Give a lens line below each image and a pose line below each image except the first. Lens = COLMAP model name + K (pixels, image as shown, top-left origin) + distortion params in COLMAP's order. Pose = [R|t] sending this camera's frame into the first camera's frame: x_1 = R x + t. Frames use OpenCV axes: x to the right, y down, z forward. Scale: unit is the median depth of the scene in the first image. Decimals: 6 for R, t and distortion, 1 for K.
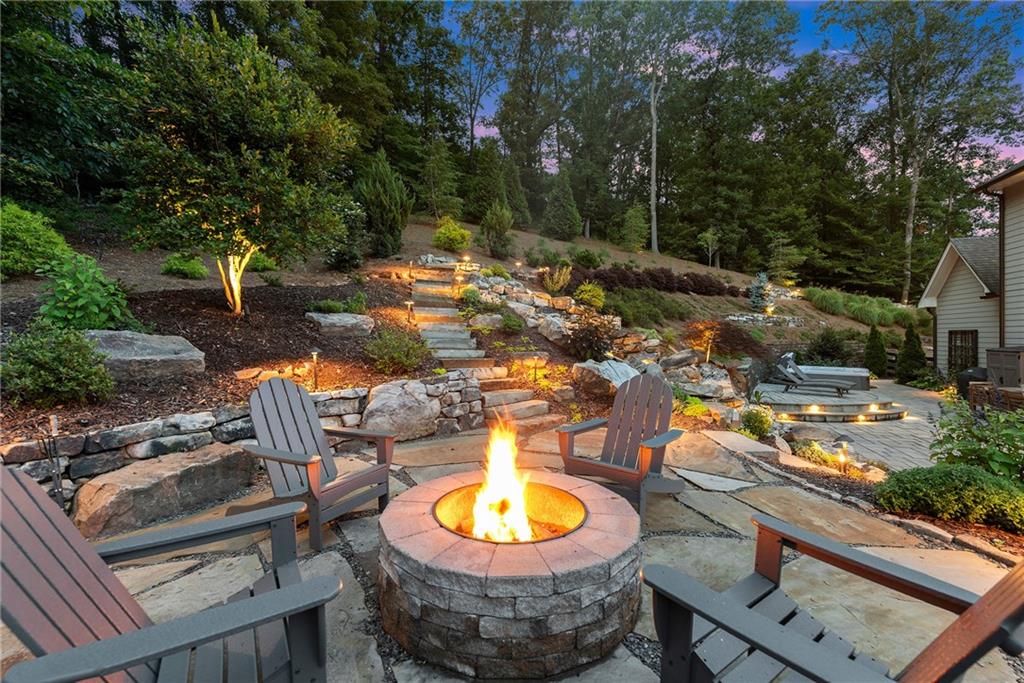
lens RADIAL K [[438.9, 0, 508.8], [0, 438.9, 338.1], [0, 0, 1]] dist [0.001317, -0.000165]
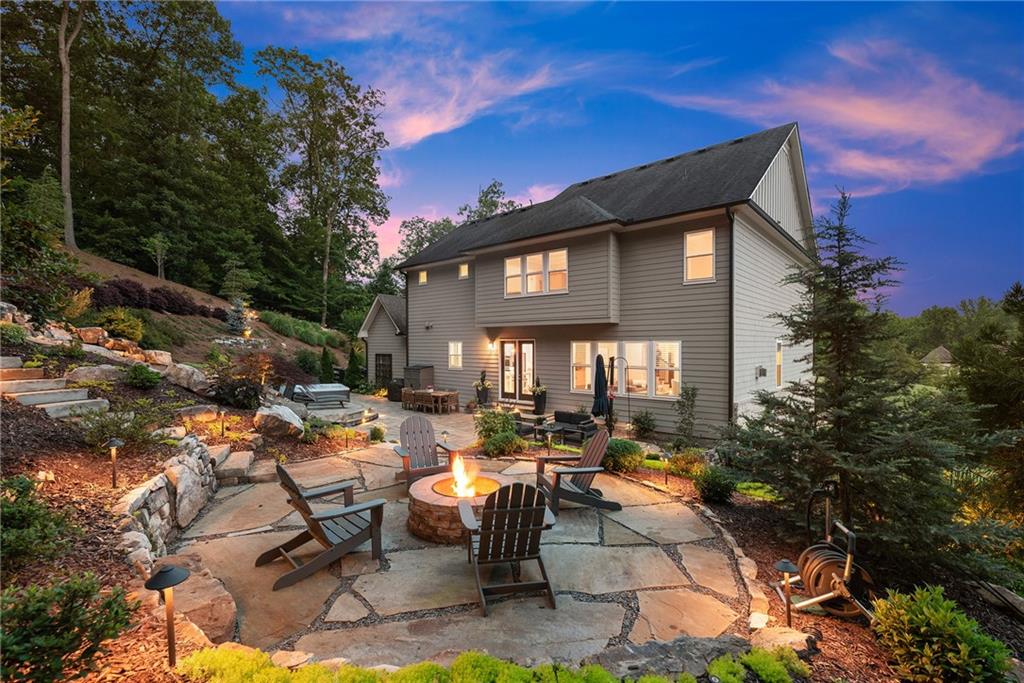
lens RADIAL K [[451.4, 0, 512.6], [0, 451.4, 352.1], [0, 0, 1]] dist [0.002319, 0.000322]
pose [[0.367760, -0.015216, 0.929796, -0.175973], [0.004831, 0.999884, 0.014453, -0.028233], [-0.929908, -0.000824, 0.367790, -0.005009]]
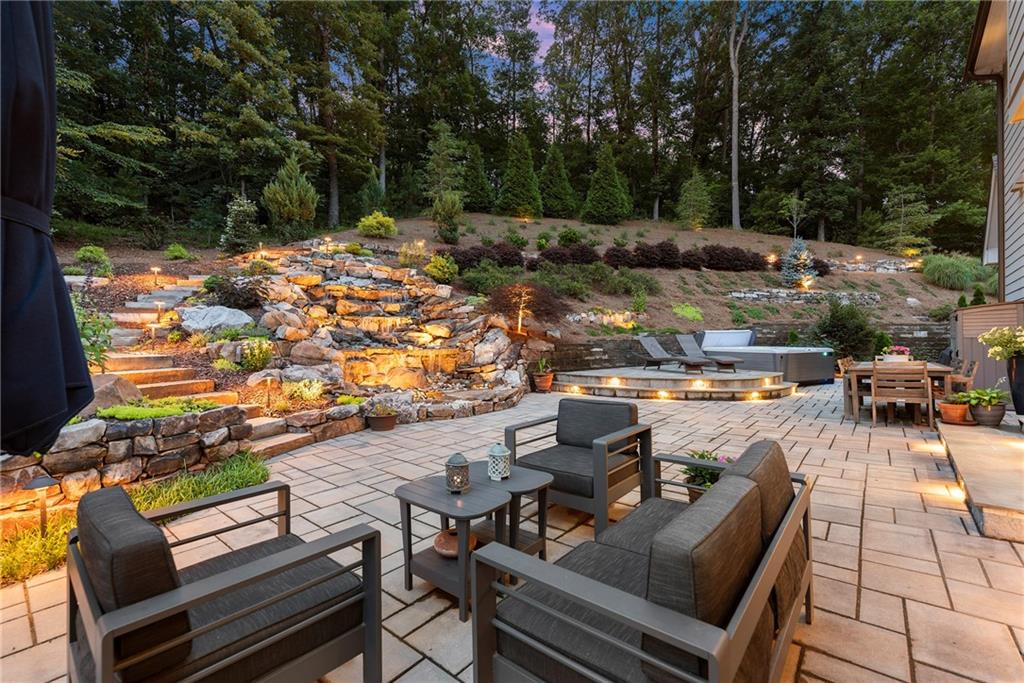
lens RADIAL K [[438.9, 0, 508.8], [0, 438.9, 338.1], [0, 0, 1]] dist [0.001317, -0.000165]
pose [[0.925749, 0.001498, -0.378136, 0.365257], [-0.004657, 0.999961, -0.007440, 0.037430], [0.378110, 0.008649, 0.925720, 0.066422]]
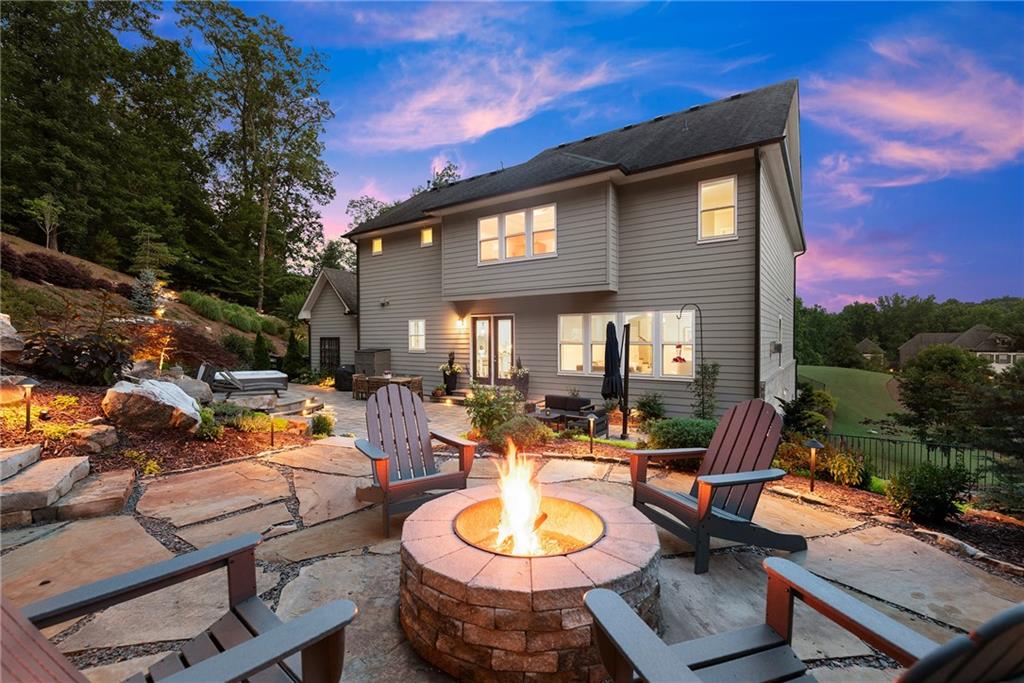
lens RADIAL K [[447.3, 0, 511.8], [0, 447.3, 346.6], [0, 0, 1]] dist [0.002195, -0.000021]
pose [[0.263476, -0.013953, 0.964565, -0.086073], [0.005678, 0.999900, 0.012913, -0.002569], [-0.964649, 0.002074, 0.263529, 0.066403]]
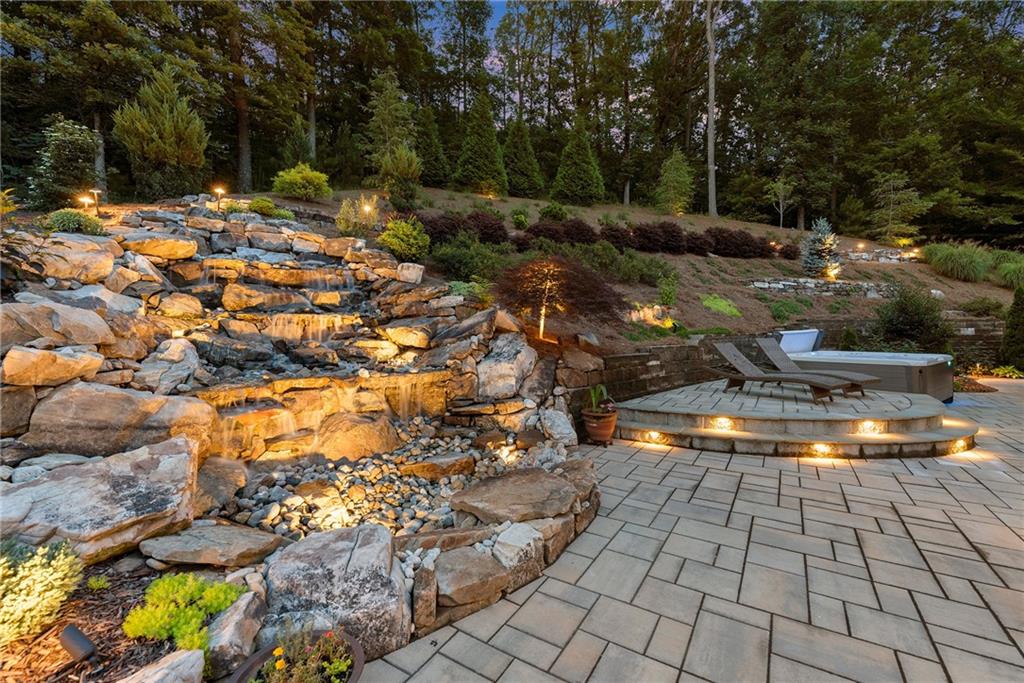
lens RADIAL K [[438.9, 0, 508.8], [0, 438.9, 338.1], [0, 0, 1]] dist [0.001317, -0.000165]
pose [[0.967689, -0.001966, -0.252139, 0.260359], [0.003943, 0.999965, 0.007333, 0.026275], [0.252116, -0.008090, 0.967663, 0.204735]]
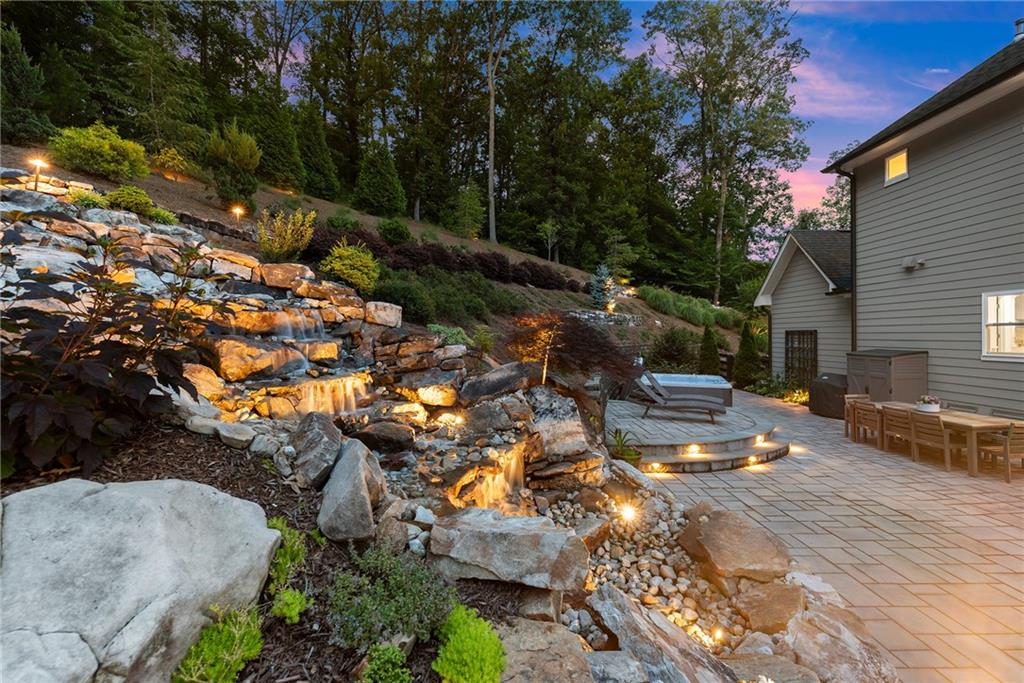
lens RADIAL K [[442.4, 0, 507.8], [0, 442.4, 336.0], [0, 0, 1]] dist [0.000253, -0.000377]
pose [[0.944653, -0.001433, 0.328067, 0.096882], [0.002529, 0.999993, -0.002913, -0.003346], [-0.328061, 0.003582, 0.944650, 0.207348]]
